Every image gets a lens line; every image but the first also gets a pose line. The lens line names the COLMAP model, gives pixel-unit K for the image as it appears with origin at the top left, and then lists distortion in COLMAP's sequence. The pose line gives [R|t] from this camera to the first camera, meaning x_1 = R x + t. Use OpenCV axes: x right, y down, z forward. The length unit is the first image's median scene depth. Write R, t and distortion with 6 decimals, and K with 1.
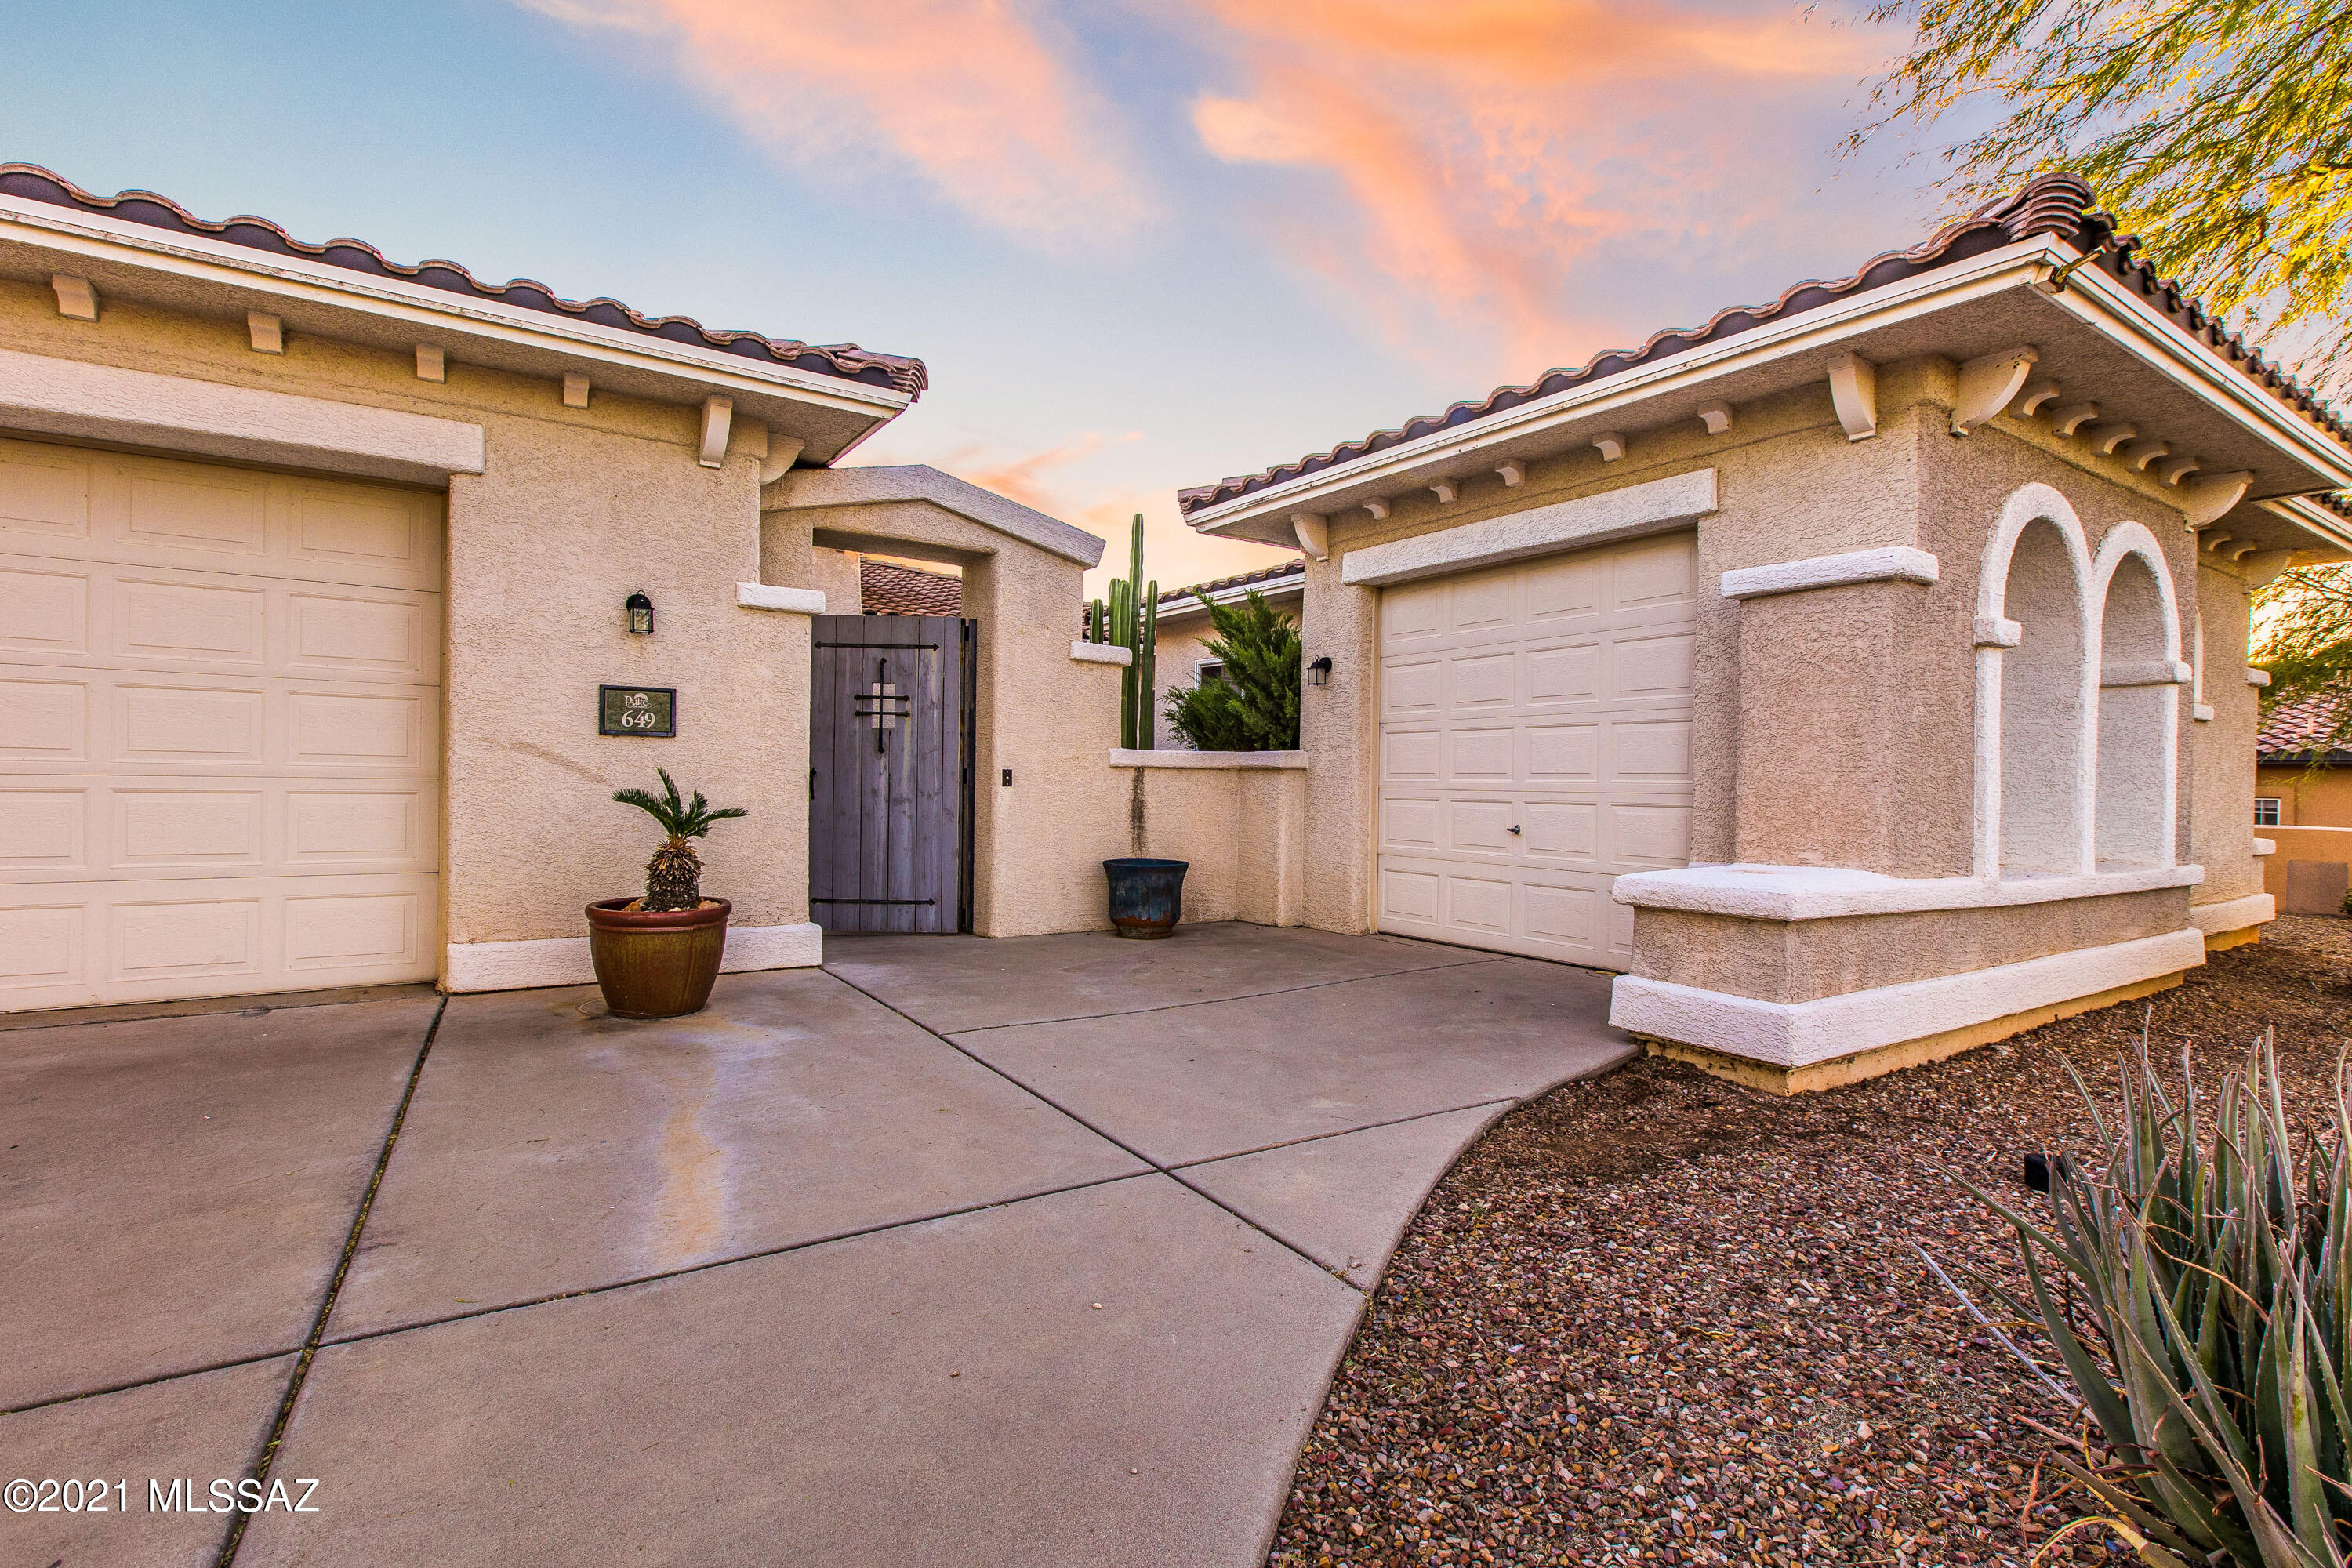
lens RADIAL K [[1121.1, 0, 1168.5], [0, 1121.1, 746.4], [0, 0, 1]] dist [0.000661, 0.001036]
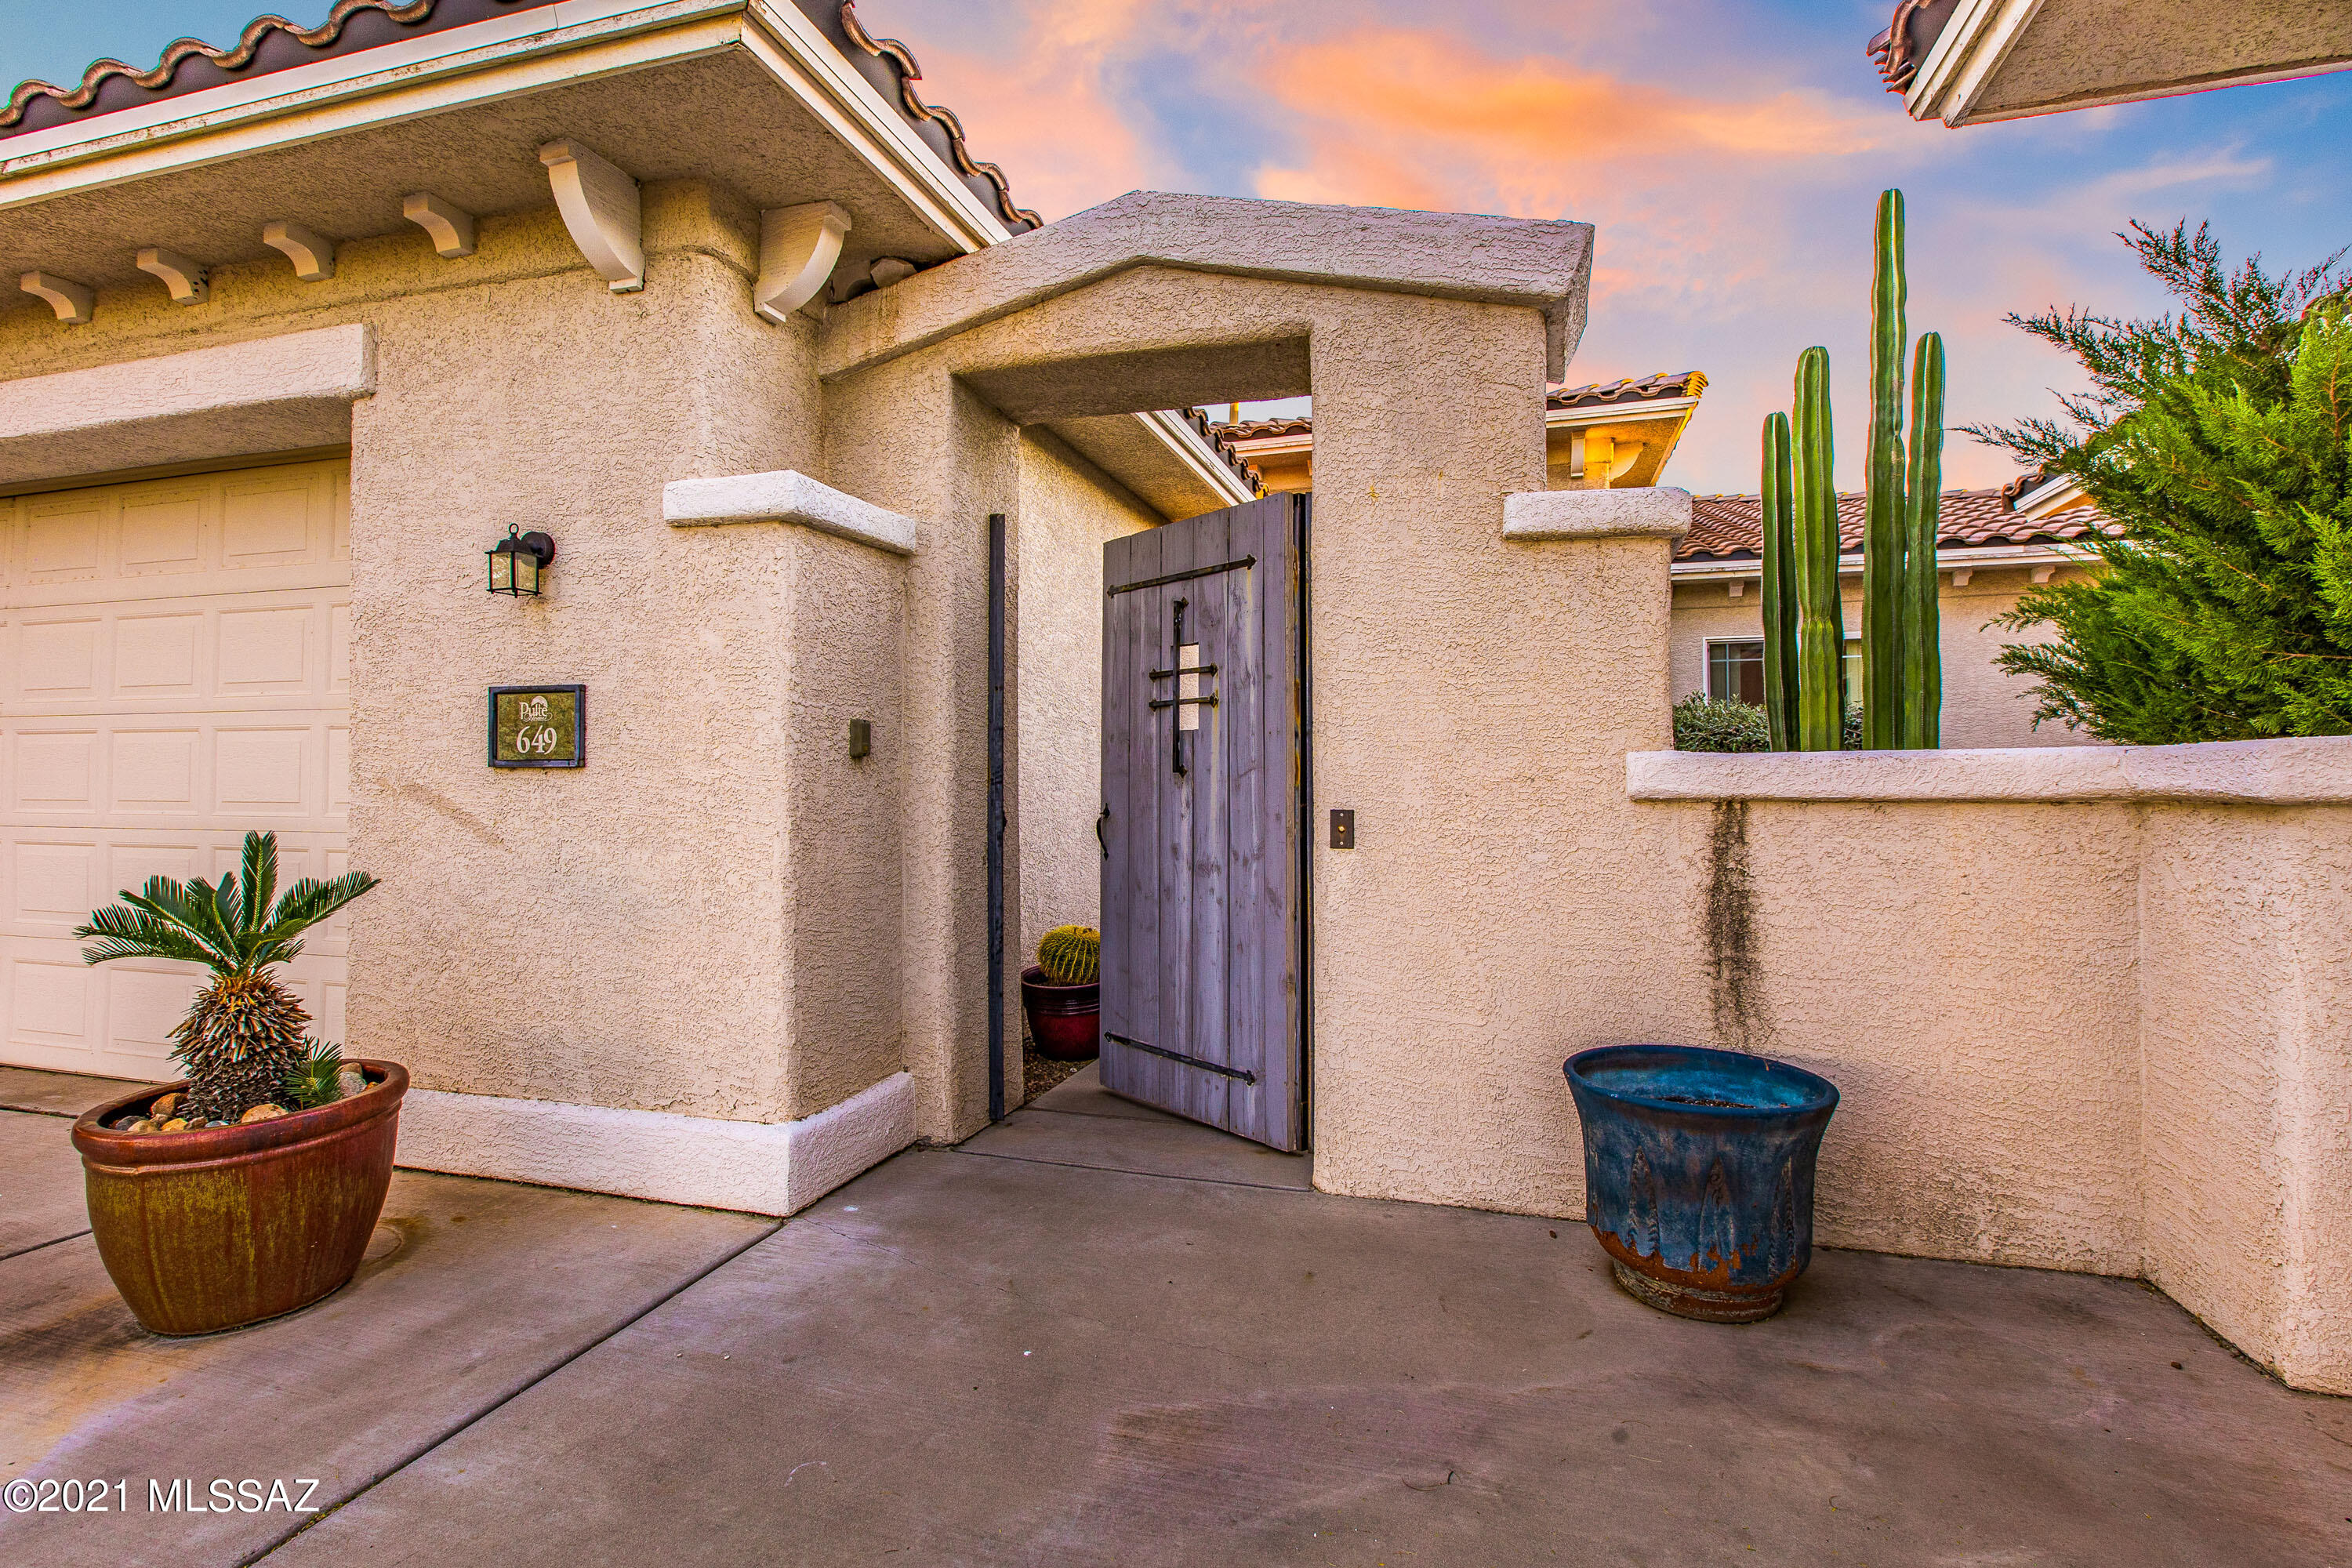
lens RADIAL K [[1121.1, 0, 1168.5], [0, 1121.1, 746.4], [0, 0, 1]] dist [0.000661, 0.001036]
pose [[0.634490, -0.038093, -0.771991, 0.152098], [0.034171, 0.999191, -0.021219, 0.002650], [0.772175, -0.012916, 0.635279, 0.660909]]
